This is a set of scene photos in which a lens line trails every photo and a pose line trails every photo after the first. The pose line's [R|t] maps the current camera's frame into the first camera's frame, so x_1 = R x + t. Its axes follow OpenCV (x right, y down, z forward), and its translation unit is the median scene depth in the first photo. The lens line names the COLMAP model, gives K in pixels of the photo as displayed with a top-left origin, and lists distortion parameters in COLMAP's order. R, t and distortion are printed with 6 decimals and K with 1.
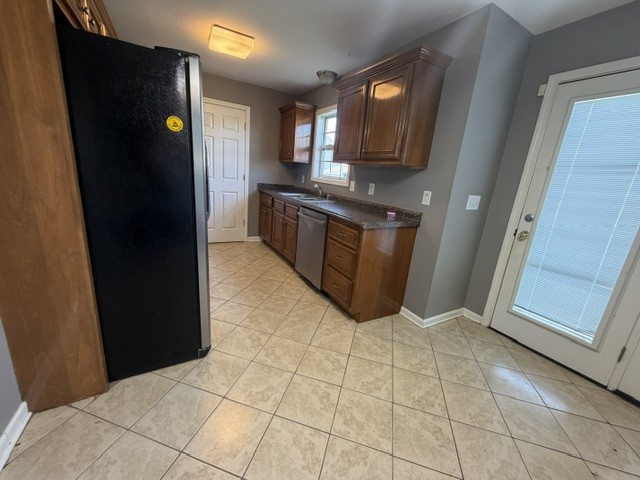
lens RADIAL K [[254.2, 0, 318.3], [0, 254.2, 238.9], [0, 0, 1]] dist [-0.000376, -0.000106]
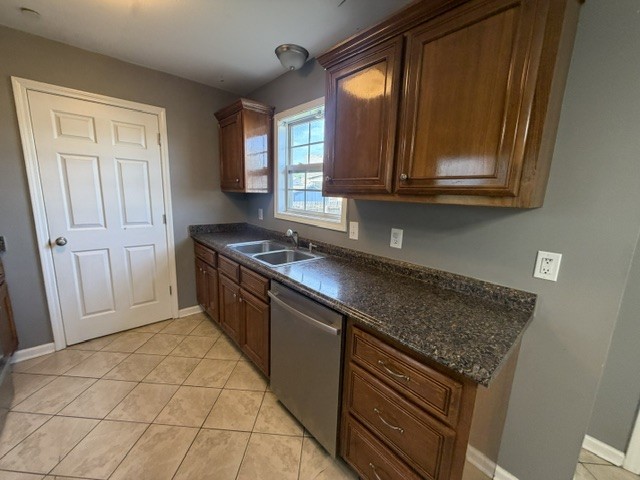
lens RADIAL K [[254.2, 0, 318.3], [0, 254.2, 238.9], [0, 0, 1]] dist [-0.000376, -0.000106]
pose [[0.975436, -0.093212, 0.199589, -0.059535], [0.104867, 0.993297, -0.048618, -0.141021], [-0.193719, 0.068354, 0.978673, 0.359525]]
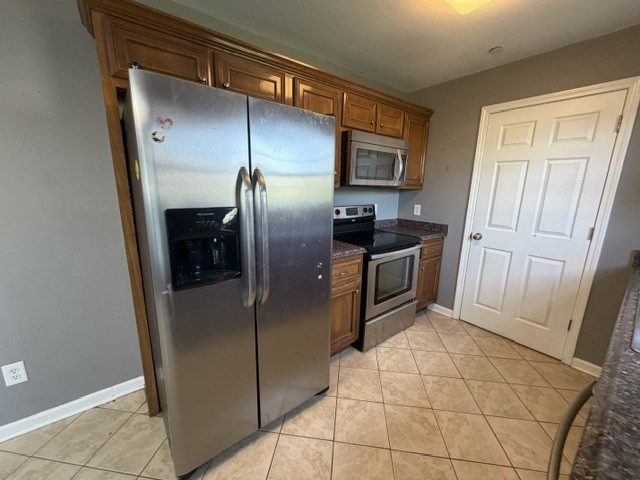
lens RADIAL K [[254.2, 0, 318.3], [0, 254.2, 238.9], [0, 0, 1]] dist [-0.000376, -0.000106]
pose [[0.149951, 0.119368, -0.981461, 0.100283], [-0.254997, 0.963770, 0.078257, -0.160511], [0.955244, 0.238535, 0.174957, 0.500459]]
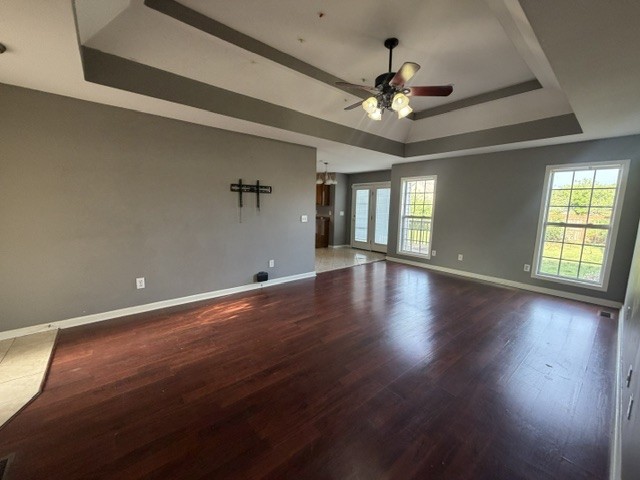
lens RADIAL K [[254.2, 0, 318.3], [0, 254.2, 238.9], [0, 0, 1]] dist [-0.000376, -0.000106]
pose [[0.982077, -0.087015, 0.167192, -0.246696], [0.104478, 0.989622, -0.098650, 0.342696], [-0.156873, 0.114349, 0.980977, -1.580406]]
